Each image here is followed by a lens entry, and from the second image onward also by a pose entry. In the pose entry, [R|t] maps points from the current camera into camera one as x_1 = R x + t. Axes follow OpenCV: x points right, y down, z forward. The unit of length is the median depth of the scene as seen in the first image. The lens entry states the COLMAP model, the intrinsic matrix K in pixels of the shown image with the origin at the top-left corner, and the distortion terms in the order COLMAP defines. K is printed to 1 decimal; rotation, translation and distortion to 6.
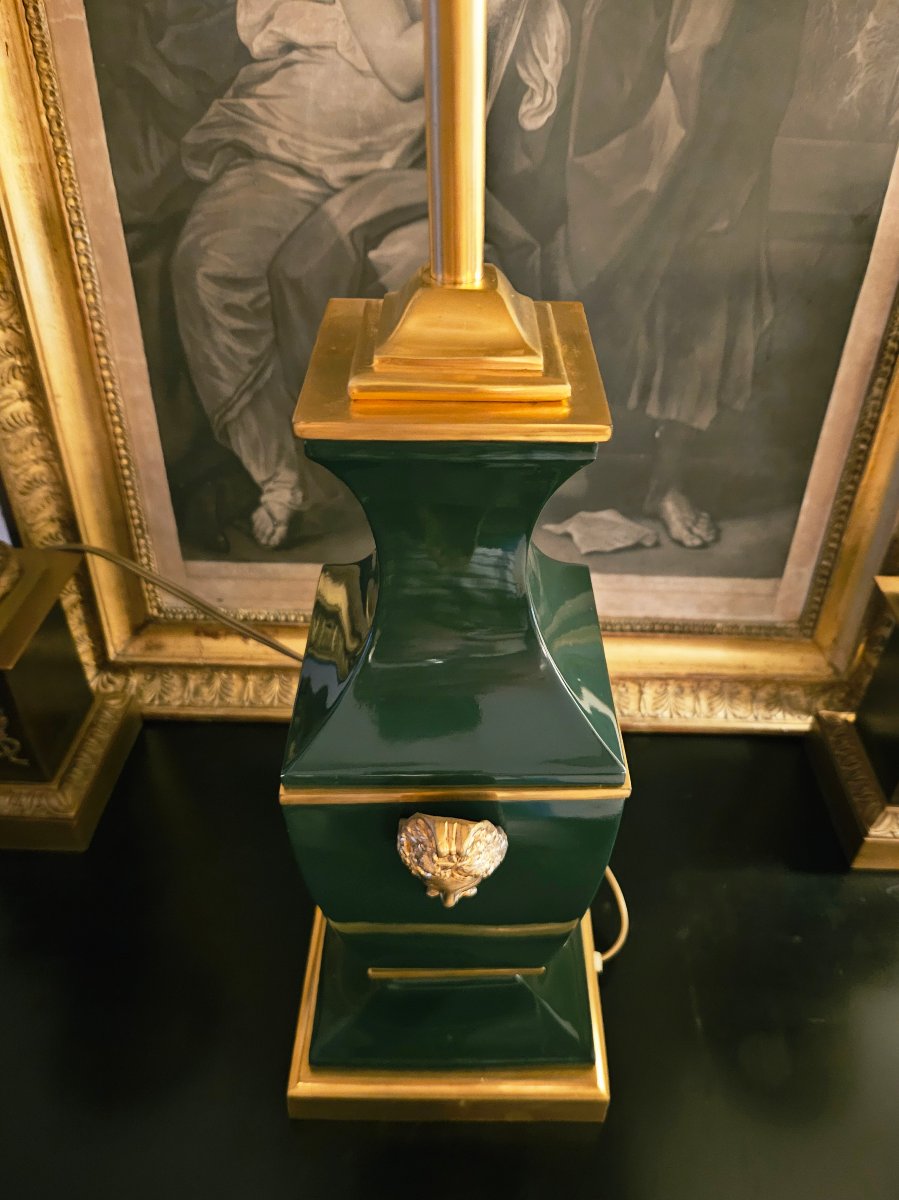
lens RADIAL K [[866.5, 0, 488.0], [0, 866.5, 613.6], [0, 0, 1]] dist [0.031020, -0.037295]
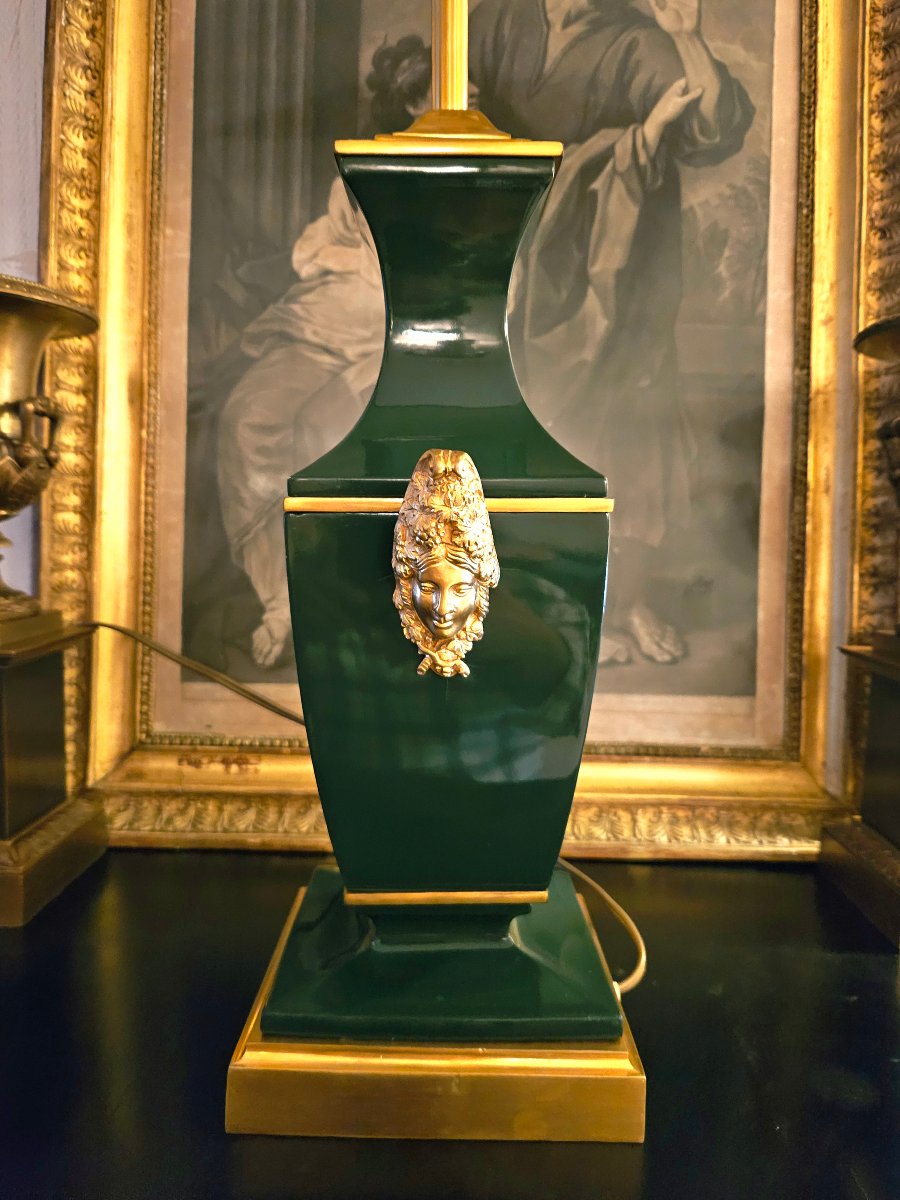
lens RADIAL K [[831.3, 0, 456.8], [0, 831.3, 603.0], [0, 0, 1]] dist [0.027002, -0.038852]
pose [[0.999876, -0.015500, -0.002701, -0.014283], [0.011465, 0.835336, -0.549620, 0.460572], [0.010776, 0.549521, 0.835410, 0.120099]]
